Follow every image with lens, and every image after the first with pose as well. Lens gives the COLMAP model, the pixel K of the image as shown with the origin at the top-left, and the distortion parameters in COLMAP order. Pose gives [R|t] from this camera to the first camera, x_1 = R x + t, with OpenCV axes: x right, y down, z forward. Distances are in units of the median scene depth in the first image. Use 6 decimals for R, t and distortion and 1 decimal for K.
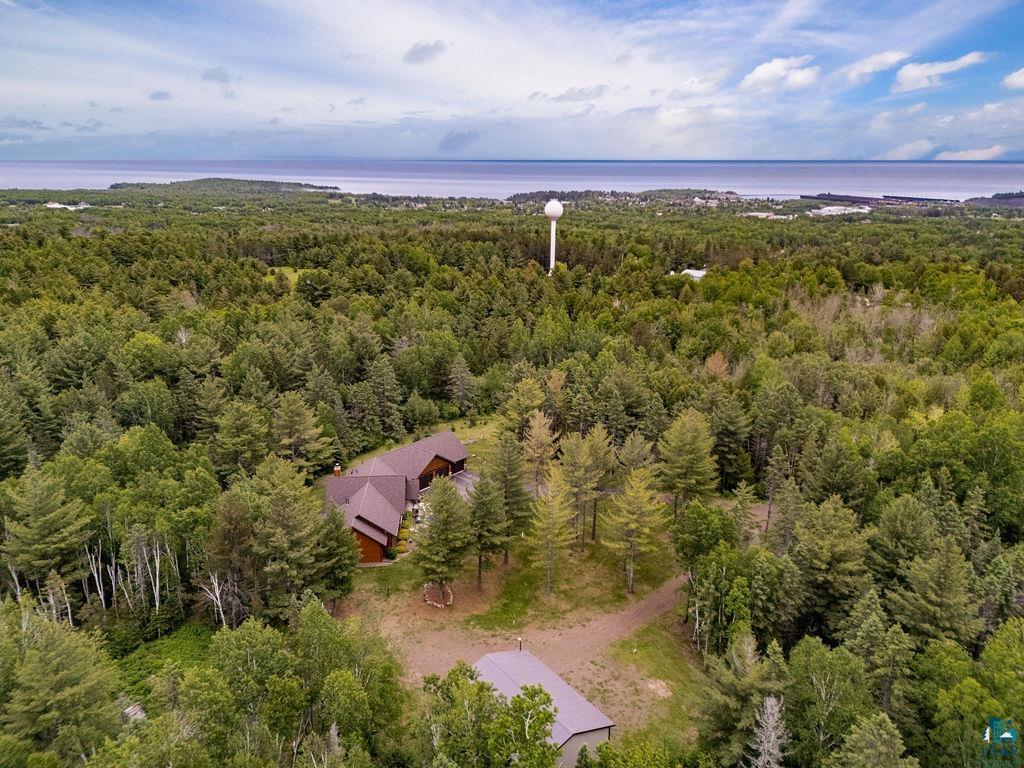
lens RADIAL K [[706.2, 0, 514.7], [0, 706.2, 406.8], [0, 0, 1]] dist [0.091693, -0.116104]
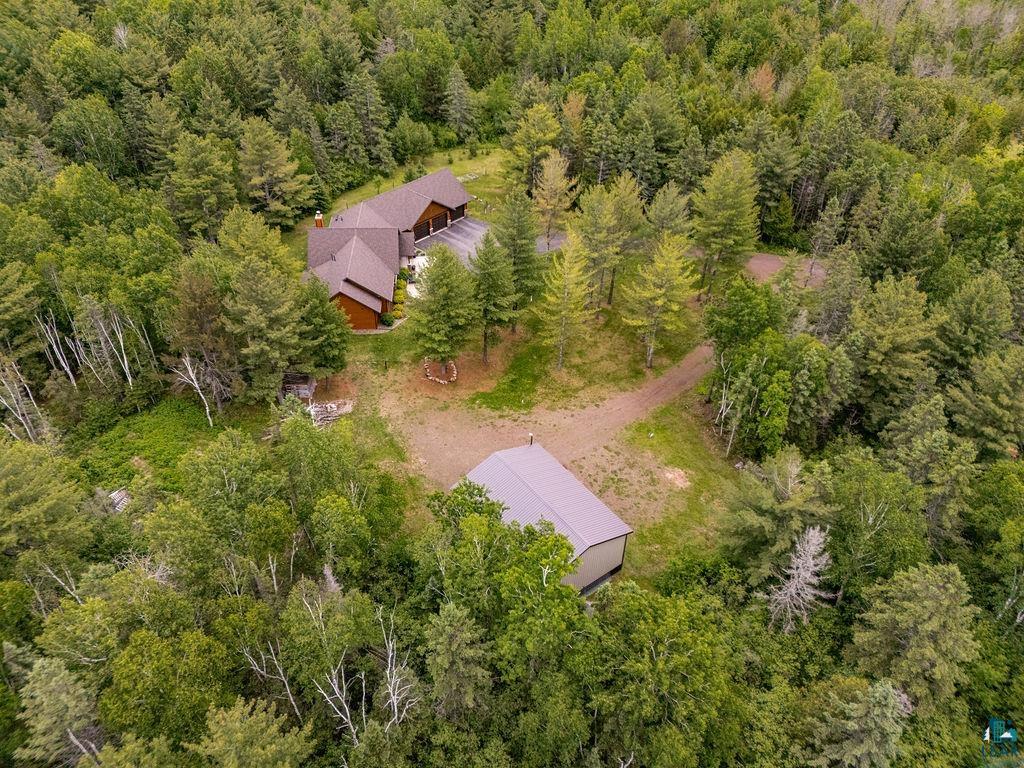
lens RADIAL K [[723.7, 0, 515.2], [0, 723.7, 398.1], [0, 0, 1]] dist [0.079169, -0.076546]
pose [[0.999929, 0.011772, 0.001948, -0.010830], [-0.011686, 0.933154, 0.359288, -0.035335], [0.002412, -0.359285, 0.933225, 0.105071]]
